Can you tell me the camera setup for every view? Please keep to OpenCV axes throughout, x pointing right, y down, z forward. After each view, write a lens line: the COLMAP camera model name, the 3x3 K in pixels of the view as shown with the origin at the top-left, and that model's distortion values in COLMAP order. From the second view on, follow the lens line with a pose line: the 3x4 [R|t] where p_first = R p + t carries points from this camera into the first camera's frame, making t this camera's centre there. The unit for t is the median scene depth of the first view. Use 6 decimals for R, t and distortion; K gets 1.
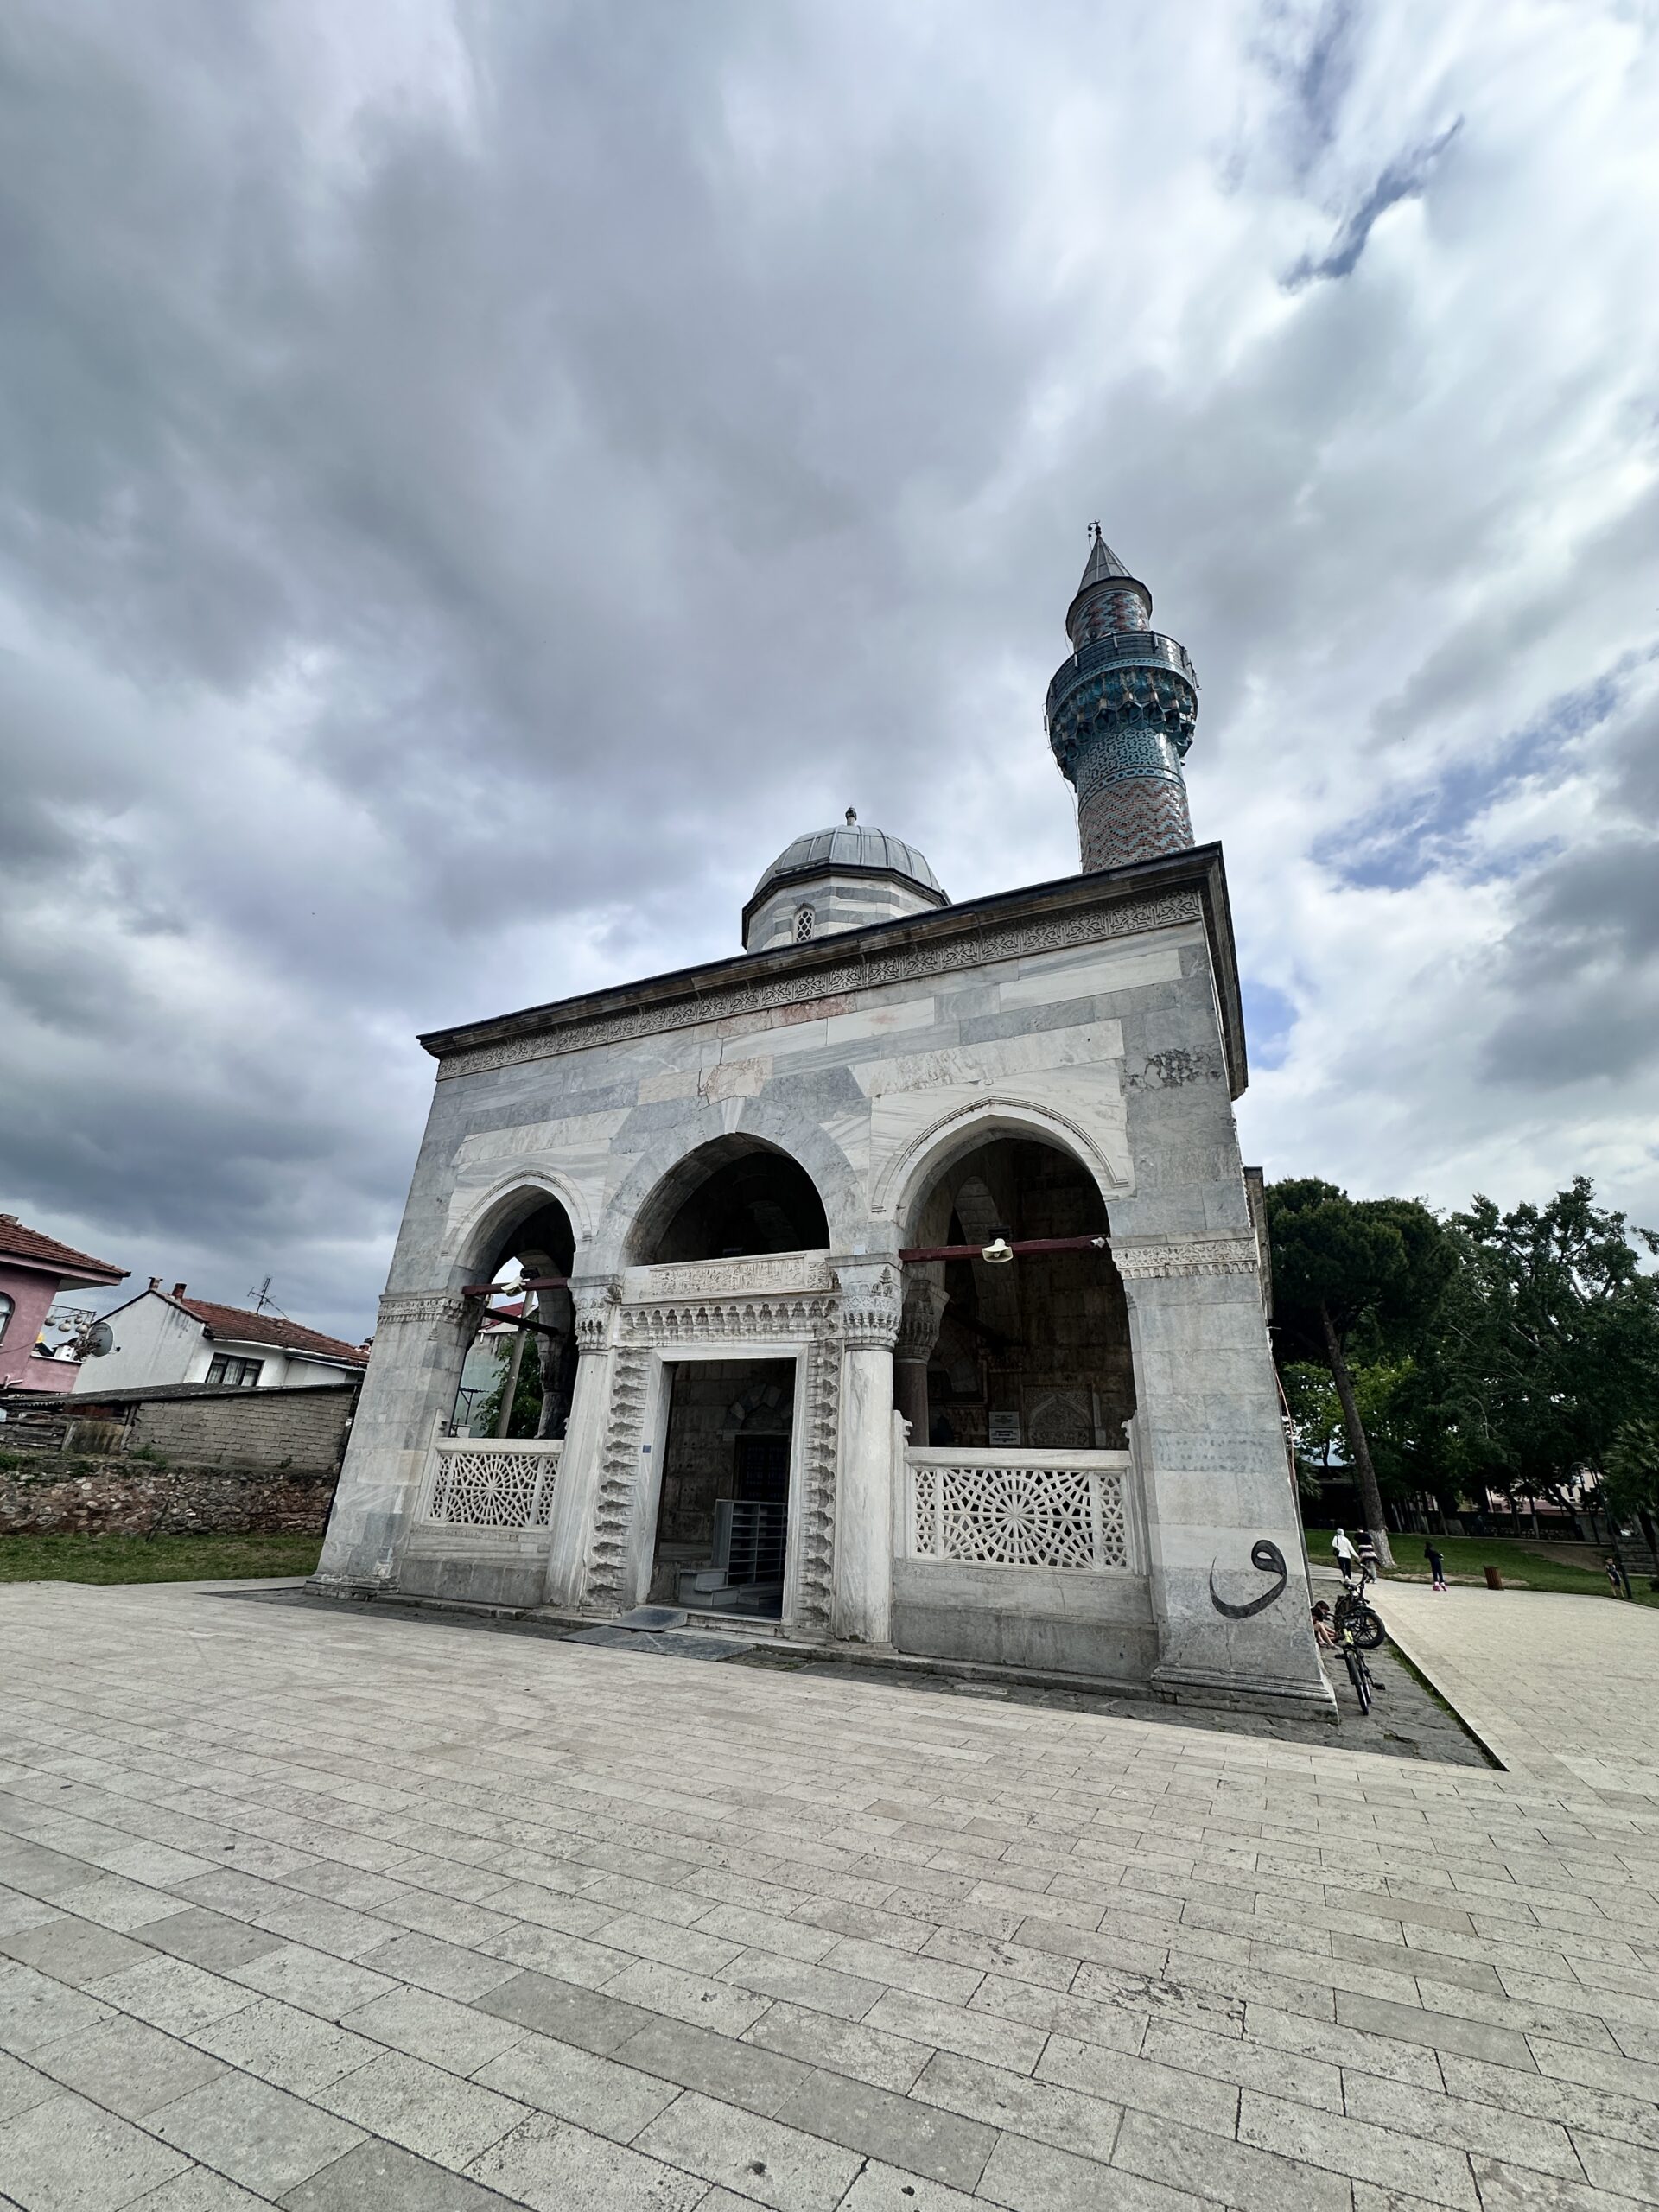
lens RADIAL K [[888.0, 0, 819.9], [0, 888.0, 1063.1], [0, 0, 1]] dist [-0.000904, 0.000071]
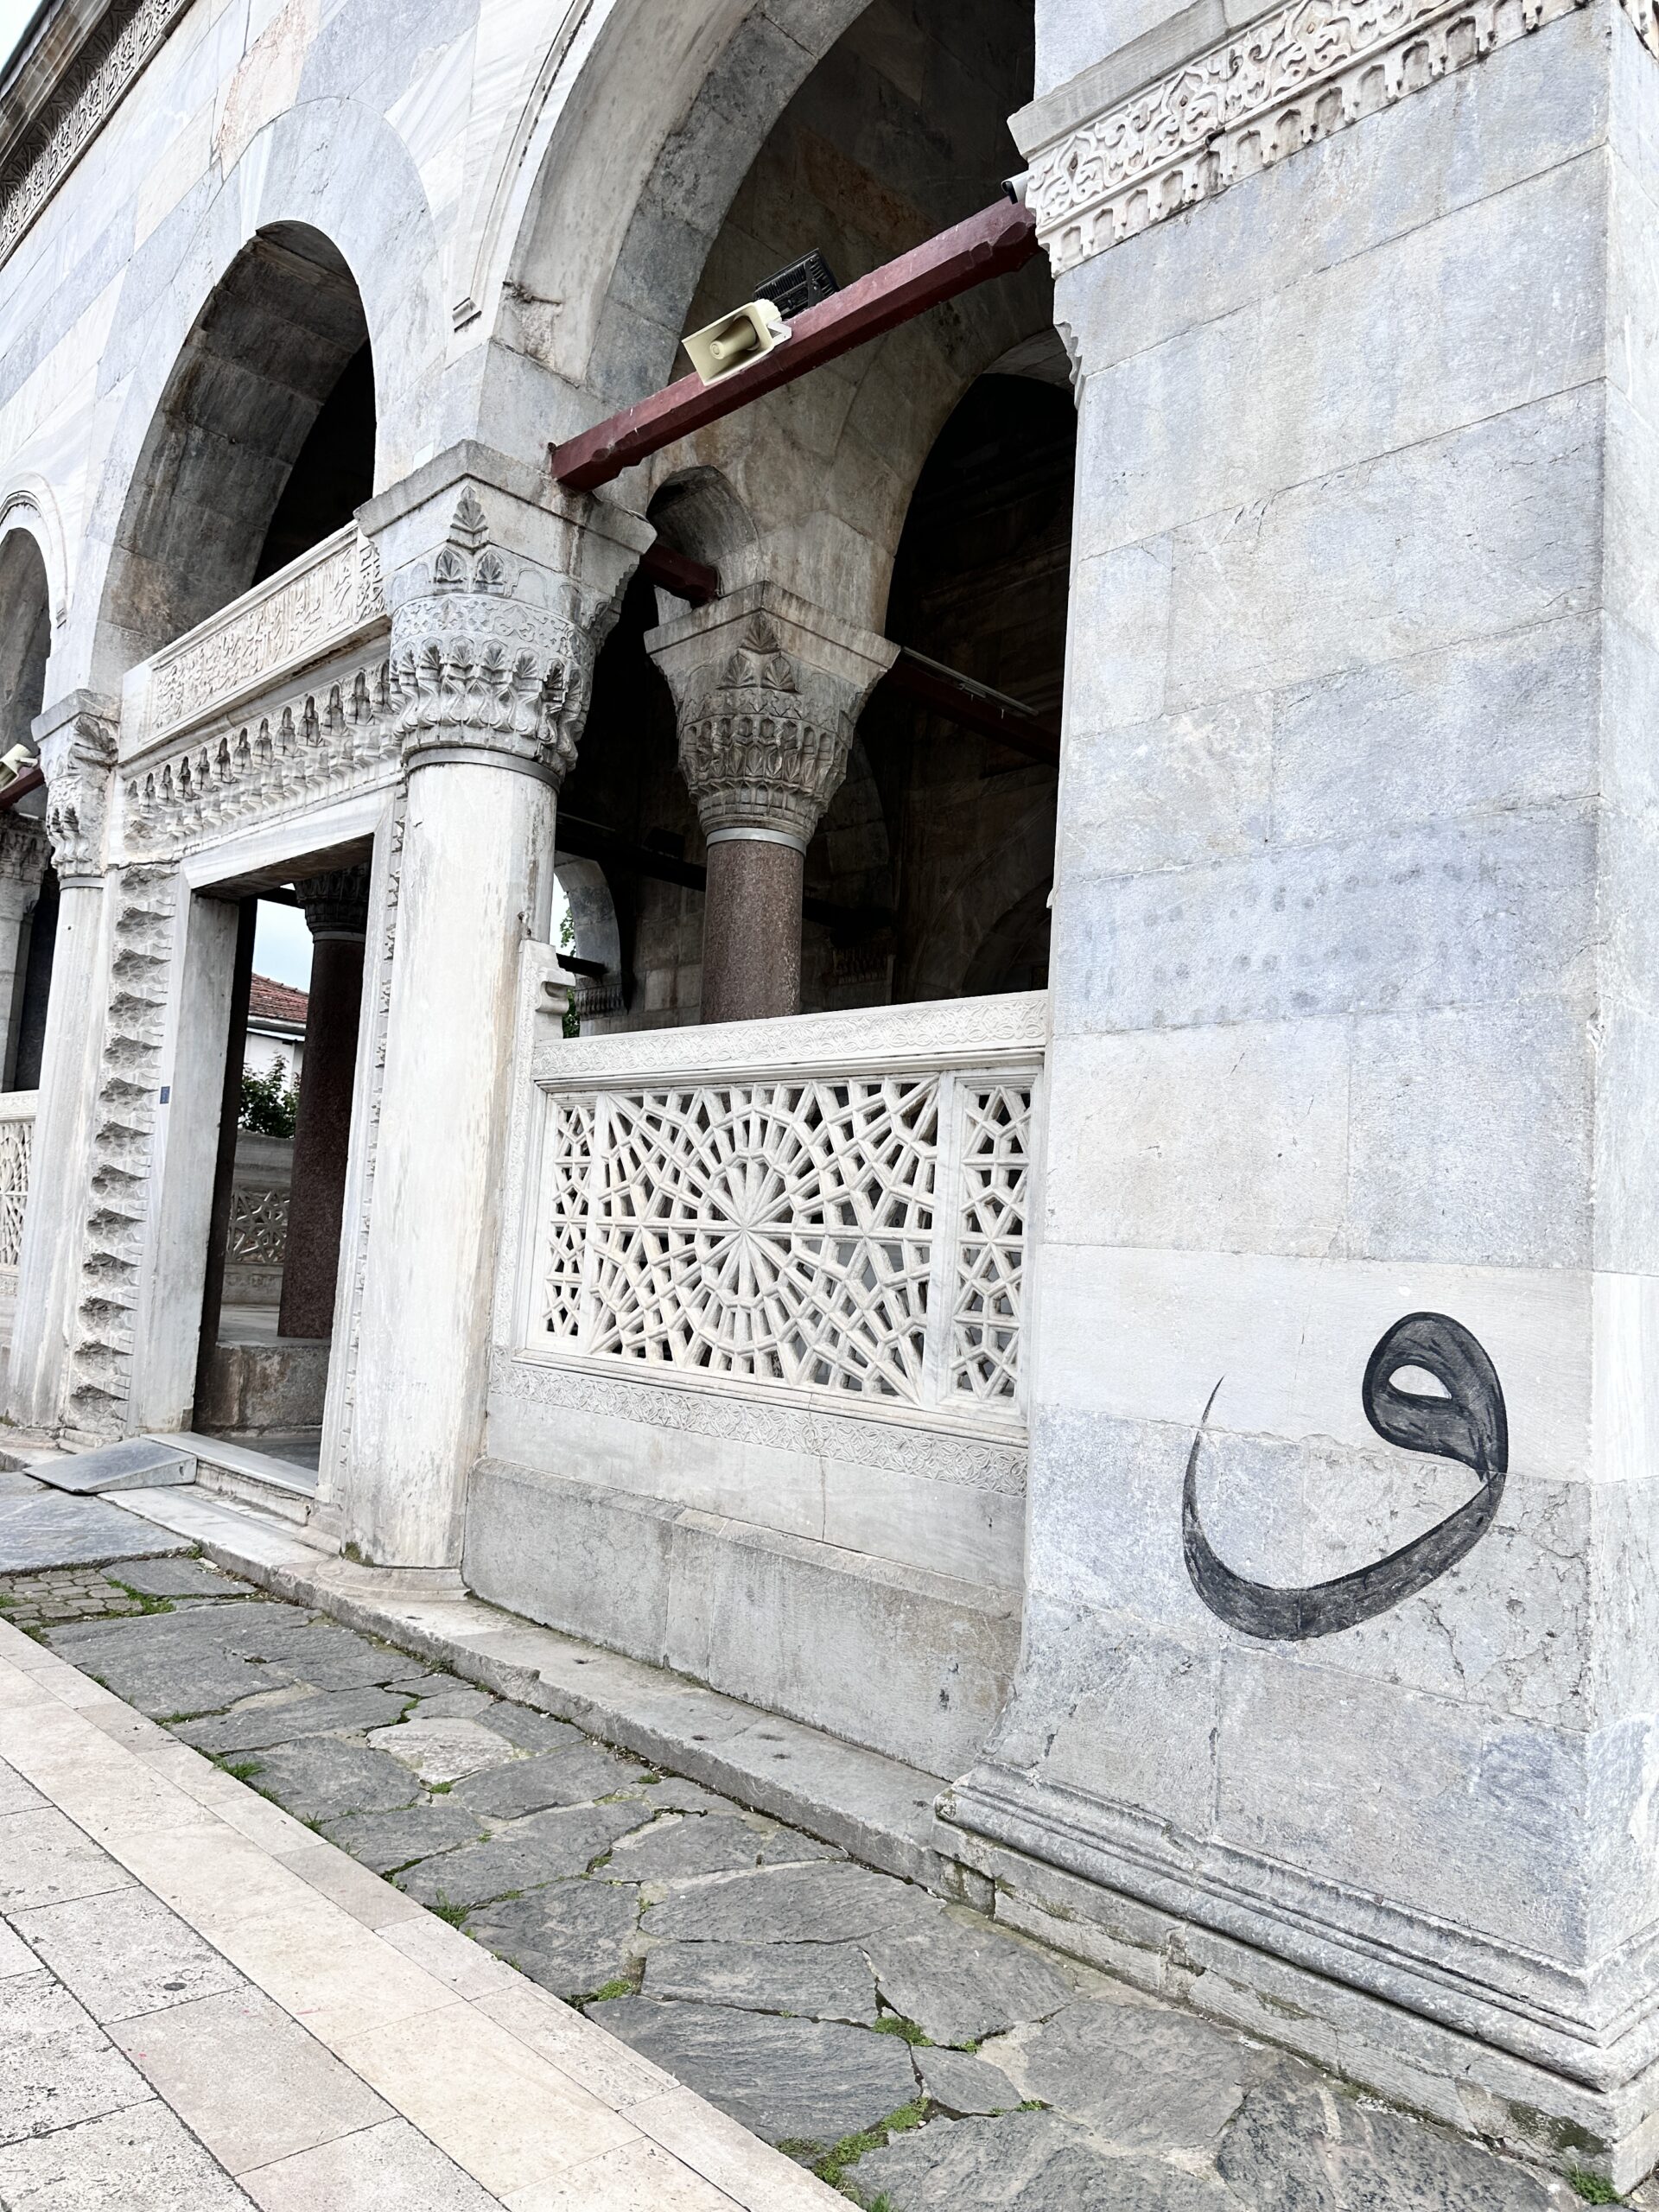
lens RADIAL K [[1578.9, 0, 837.5], [0, 1578.9, 1064.3], [0, 0, 1]] dist [0.129724, -0.226031]
pose [[0.934579, -0.028006, -0.354651, 0.442786], [0.139469, 0.945937, 0.292833, 0.315513], [0.327277, -0.323138, 0.887959, 0.573091]]
